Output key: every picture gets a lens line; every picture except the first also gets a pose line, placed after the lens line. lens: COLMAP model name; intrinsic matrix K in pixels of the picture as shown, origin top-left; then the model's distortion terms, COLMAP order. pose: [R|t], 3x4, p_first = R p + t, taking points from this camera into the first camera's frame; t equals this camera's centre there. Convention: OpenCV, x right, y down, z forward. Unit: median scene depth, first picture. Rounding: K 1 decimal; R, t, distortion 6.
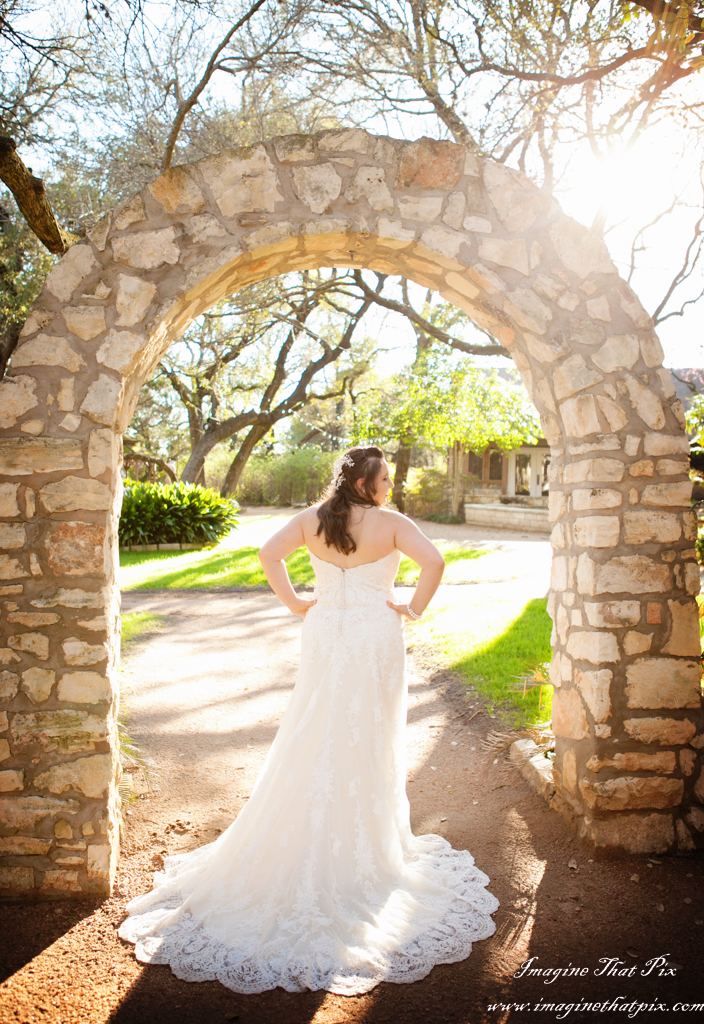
lens RADIAL K [[946.0, 0, 309.9], [0, 946.0, 465.2], [0, 0, 1]] dist [-0.070613, 0.057749]
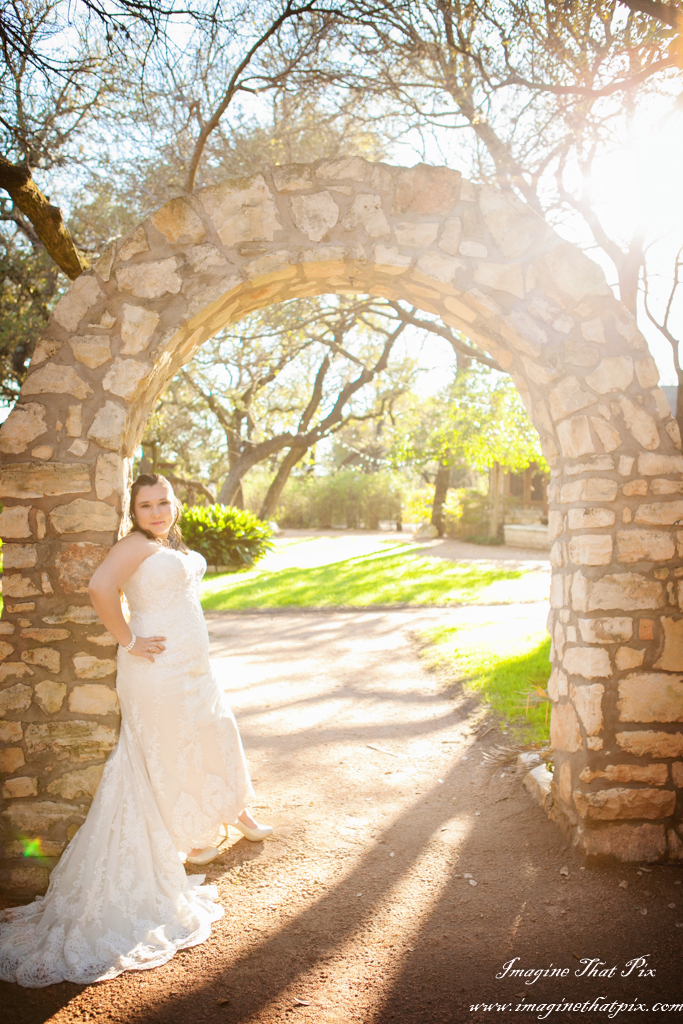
lens RADIAL K [[970.6, 0, 331.3], [0, 970.6, 519.7], [0, 0, 1]] dist [-0.037788, 0.007243]
pose [[0.999254, -0.005536, -0.038222, 0.064272], [0.006804, 0.999428, 0.033115, 0.000915], [0.038017, -0.033351, 0.998720, -0.063135]]
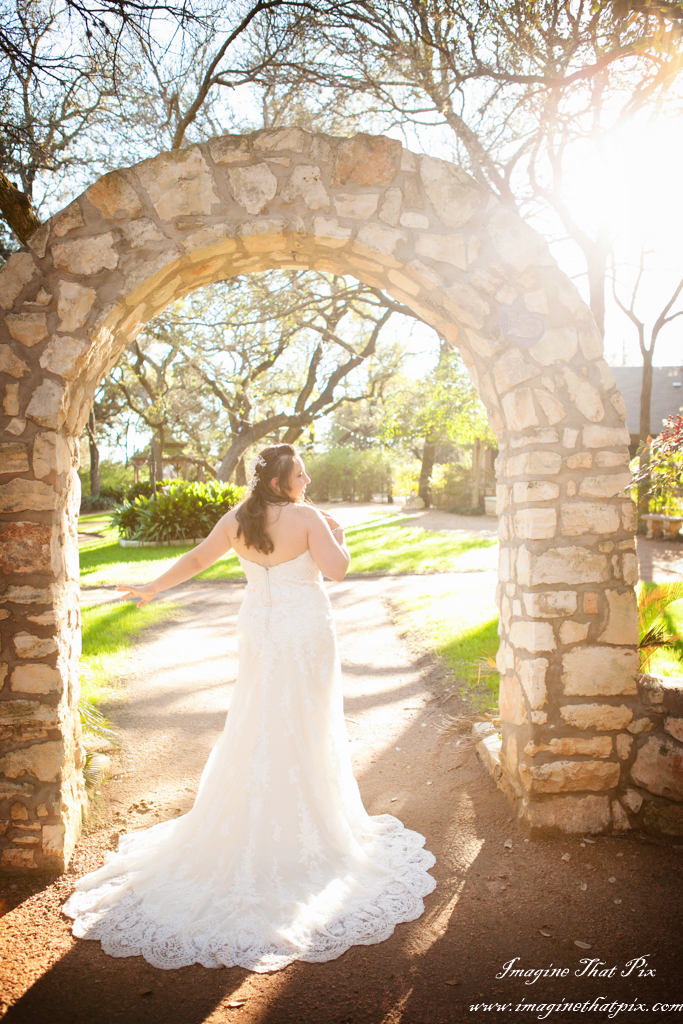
lens RADIAL K [[855.9, 0, 349.8], [0, 855.9, 521.2], [0, 0, 1]] dist [-0.067889, 0.051514]
pose [[0.999096, -0.015216, -0.039705, 0.143231], [0.017867, 0.997573, 0.067297, 0.002294], [0.038585, -0.067945, 0.996943, 0.072736]]
